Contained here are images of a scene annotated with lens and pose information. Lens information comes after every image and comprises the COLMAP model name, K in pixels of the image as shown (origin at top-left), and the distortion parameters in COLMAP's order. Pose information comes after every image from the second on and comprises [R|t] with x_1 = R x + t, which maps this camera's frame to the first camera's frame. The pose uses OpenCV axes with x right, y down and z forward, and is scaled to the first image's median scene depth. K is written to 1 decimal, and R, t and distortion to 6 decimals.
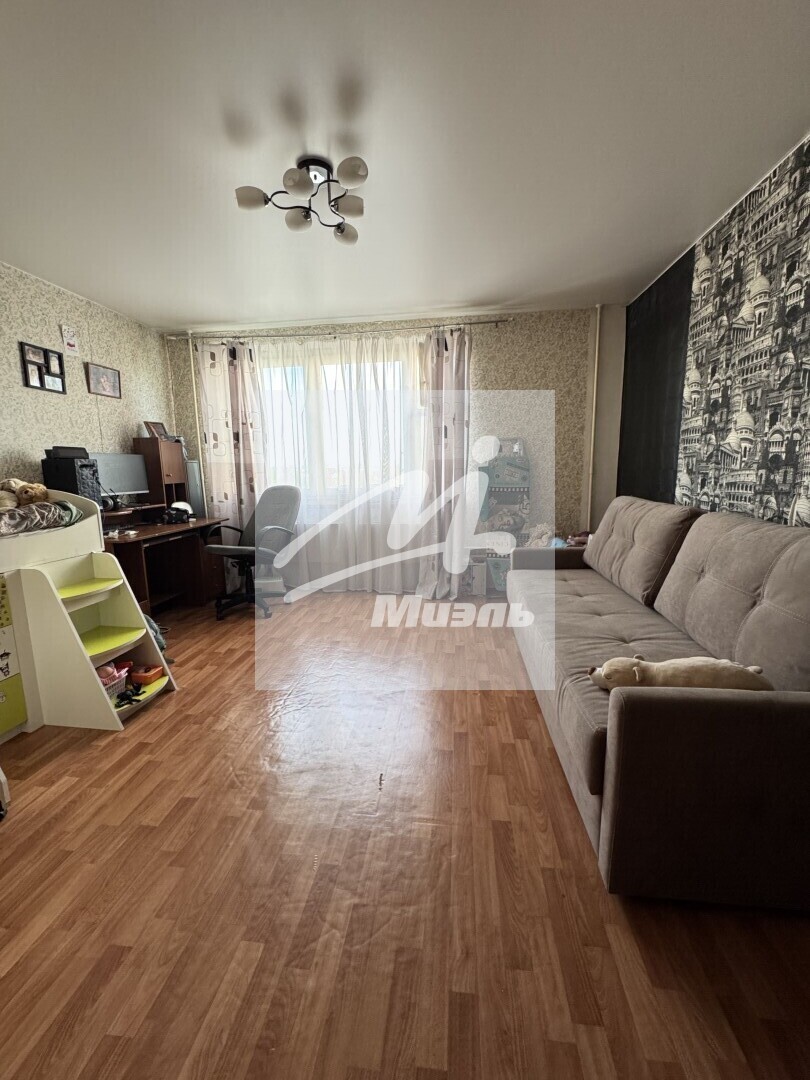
lens RADIAL K [[430.5, 0, 406.4], [0, 430.5, 541.3], [0, 0, 1]] dist [-0.005391, 0.000631]
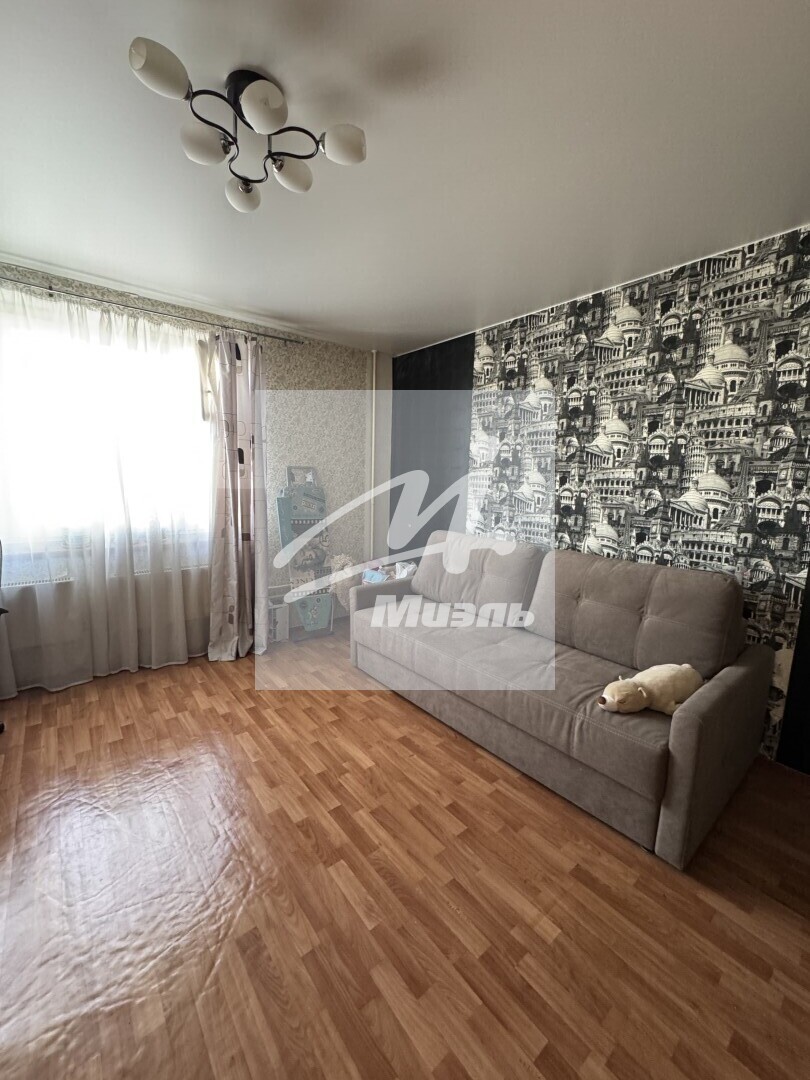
lens RADIAL K [[430.5, 0, 402.7], [0, 430.5, 541.2], [0, 0, 1]] dist [-0.005391, 0.000631]
pose [[0.693685, -0.067018, 0.717153, -0.380819], [0.080363, 0.996647, 0.015403, -0.098996], [-0.715781, 0.046948, 0.696745, 0.259494]]
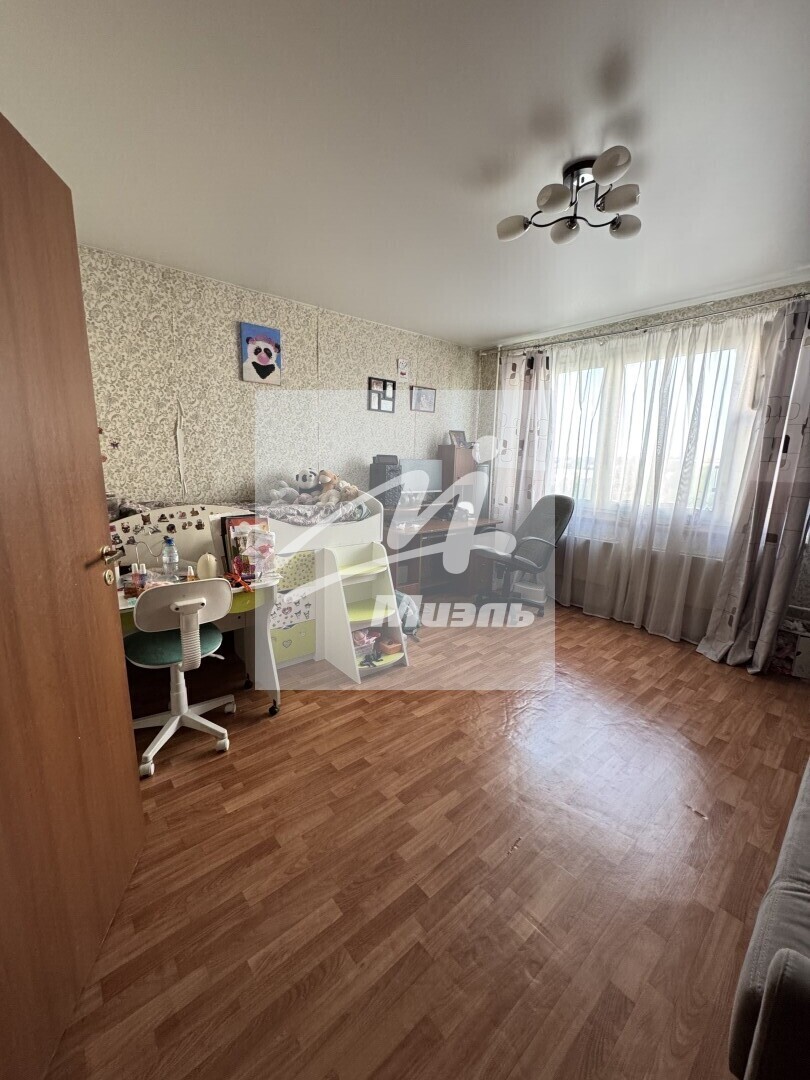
lens RADIAL K [[430.5, 0, 406.1], [0, 430.5, 540.5], [0, 0, 1]] dist [-0.005391, 0.000631]
pose [[0.737898, 0.162701, -0.655008, 0.150879], [-0.147651, 0.985914, 0.078562, -0.074371], [0.658564, 0.038742, 0.751527, 0.067087]]
